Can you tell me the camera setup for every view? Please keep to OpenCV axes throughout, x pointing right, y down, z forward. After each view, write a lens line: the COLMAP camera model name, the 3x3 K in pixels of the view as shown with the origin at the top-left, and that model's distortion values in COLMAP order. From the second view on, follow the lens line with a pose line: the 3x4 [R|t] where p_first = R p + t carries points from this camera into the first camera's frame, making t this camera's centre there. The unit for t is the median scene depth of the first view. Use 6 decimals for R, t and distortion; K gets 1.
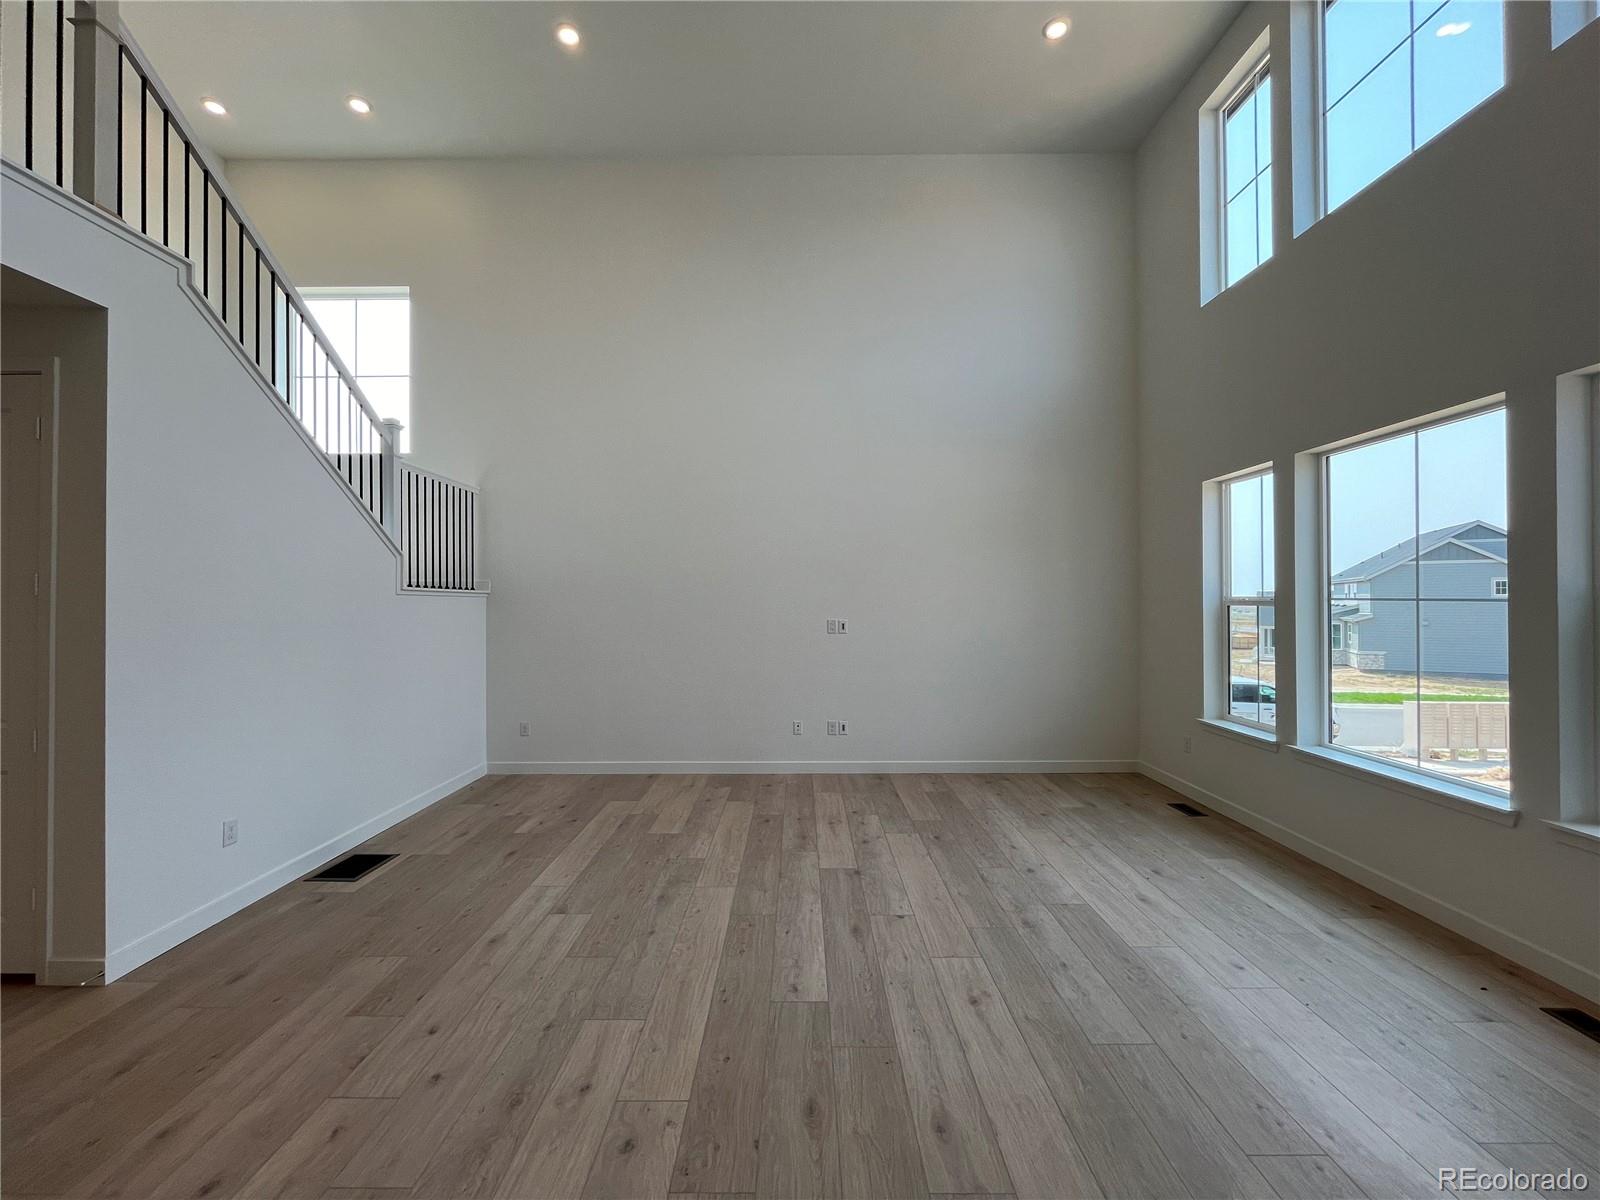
lens RADIAL K [[648.4, 0, 800.0], [0, 648.4, 600.0], [0, 0, 1]] dist [0.000614, 0.000154]
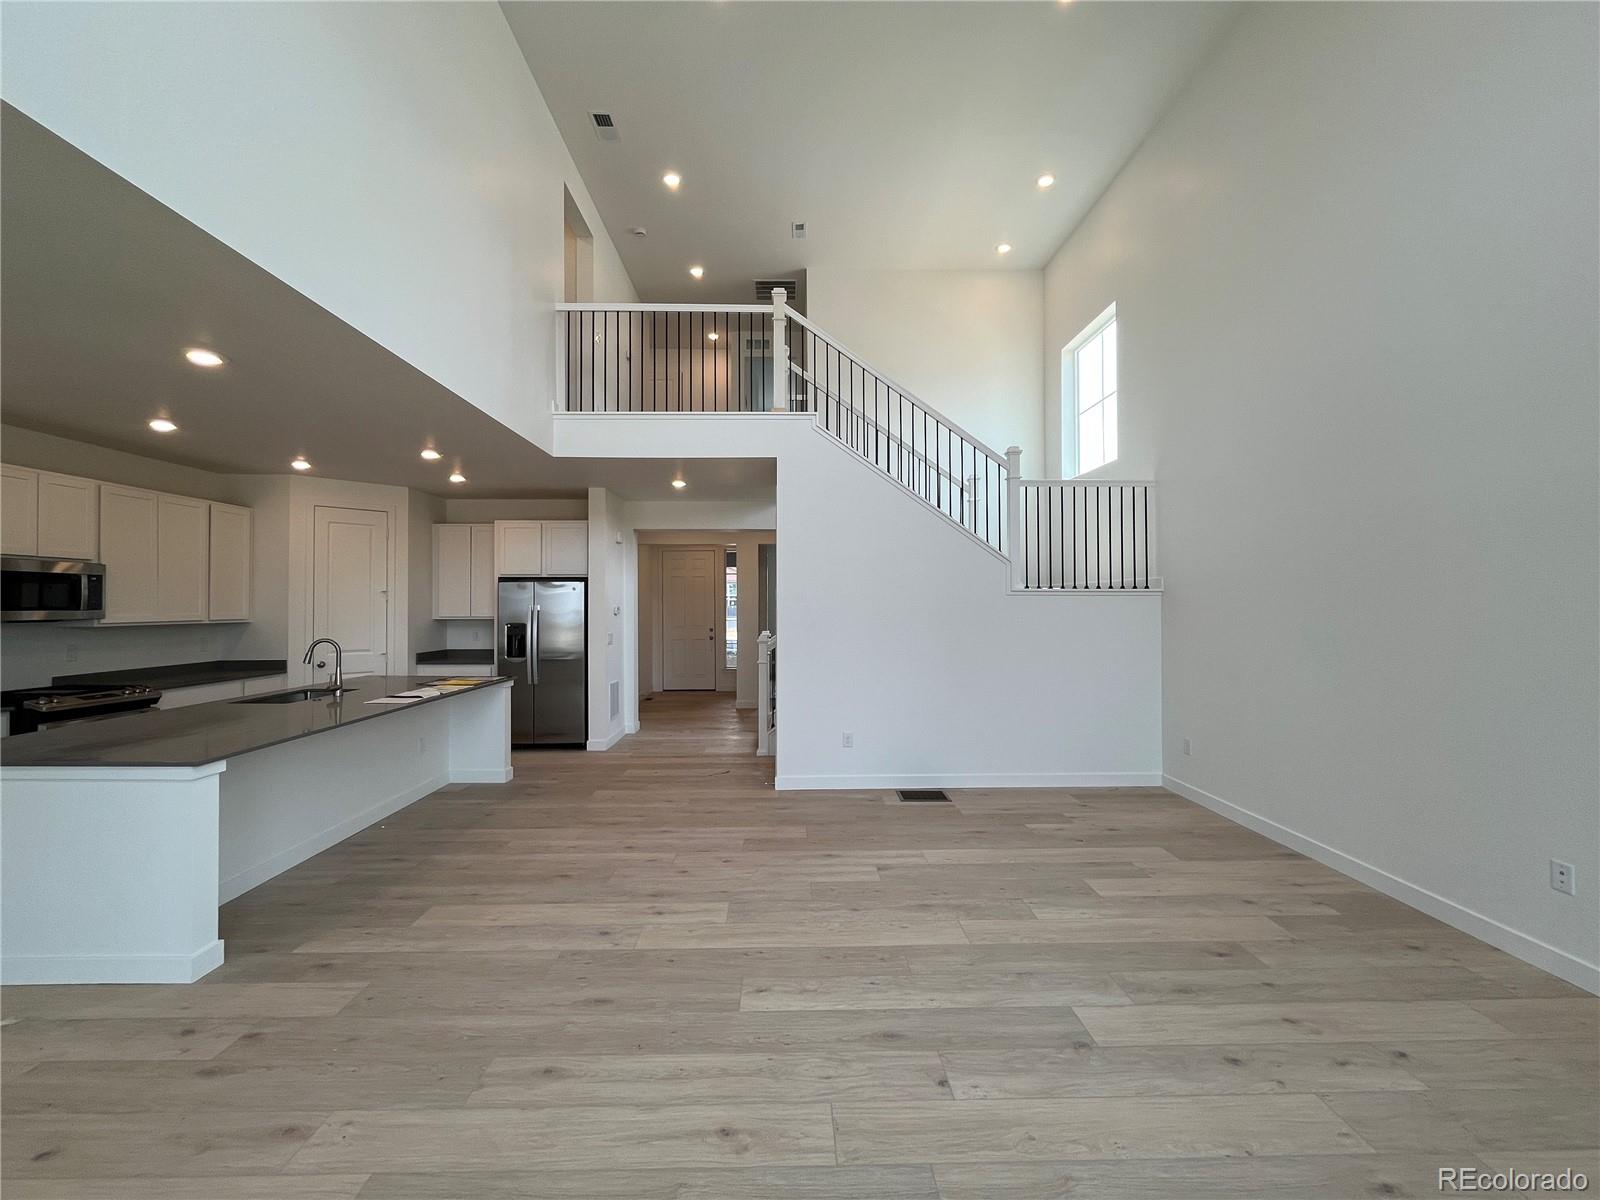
lens RADIAL K [[648.4, 0, 800.0], [0, 648.4, 600.0], [0, 0, 1]] dist [0.000614, 0.000154]
pose [[0.023579, -0.006657, -0.999700, 0.762254], [0.008524, 0.999943, -0.006458, 0.003556], [0.999686, -0.008369, 0.023635, 0.795003]]
